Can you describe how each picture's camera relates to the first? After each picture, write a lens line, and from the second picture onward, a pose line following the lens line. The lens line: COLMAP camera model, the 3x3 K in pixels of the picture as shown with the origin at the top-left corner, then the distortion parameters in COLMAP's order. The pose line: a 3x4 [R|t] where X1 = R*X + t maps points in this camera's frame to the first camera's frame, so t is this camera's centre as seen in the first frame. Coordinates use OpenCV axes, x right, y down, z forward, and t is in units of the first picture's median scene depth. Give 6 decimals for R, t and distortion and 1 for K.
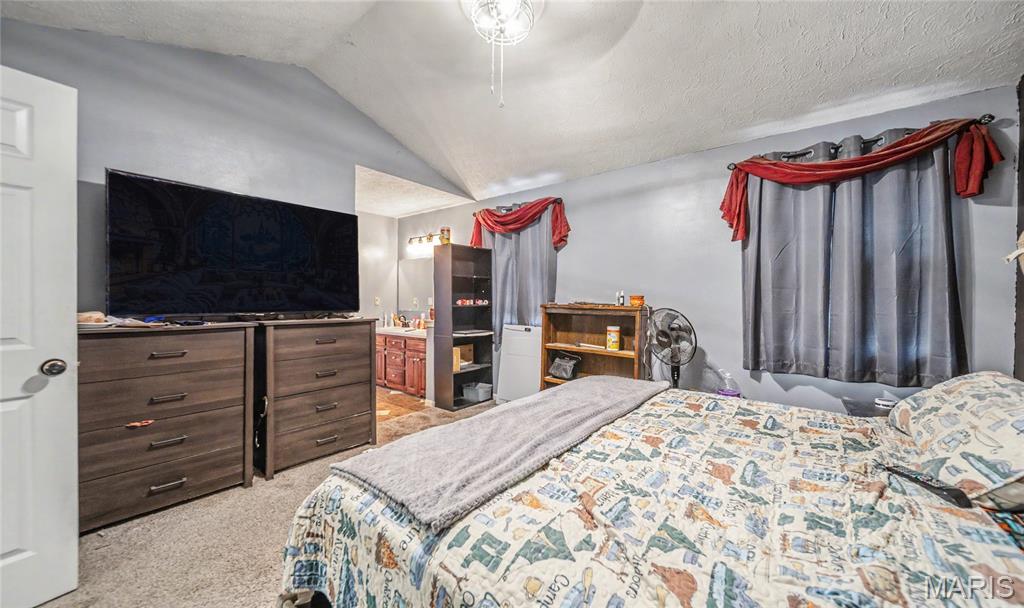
lens RADIAL K [[362.2, 0, 509.4], [0, 362.2, 302.3], [0, 0, 1]] dist [0.000938, 0.000087]
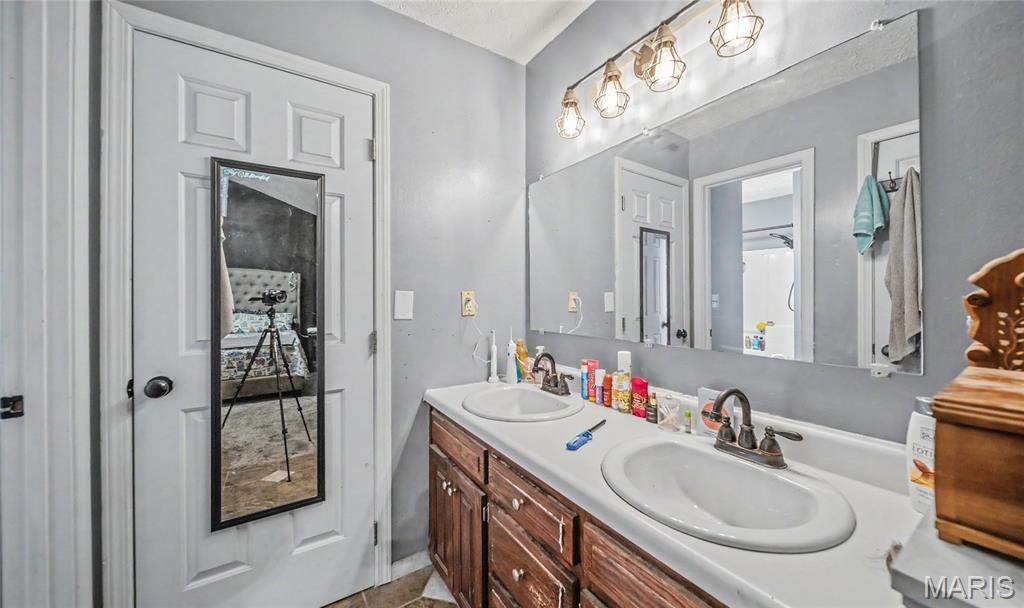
lens RADIAL K [[362.2, 0, 510.3], [0, 362.2, 301.1], [0, 0, 1]] dist [0.000938, 0.000087]
pose [[0.946598, -0.010288, -0.322253, -0.219804], [0.010773, 0.999942, -0.000280, -0.004603], [0.322238, -0.003207, 0.946653, 0.692012]]
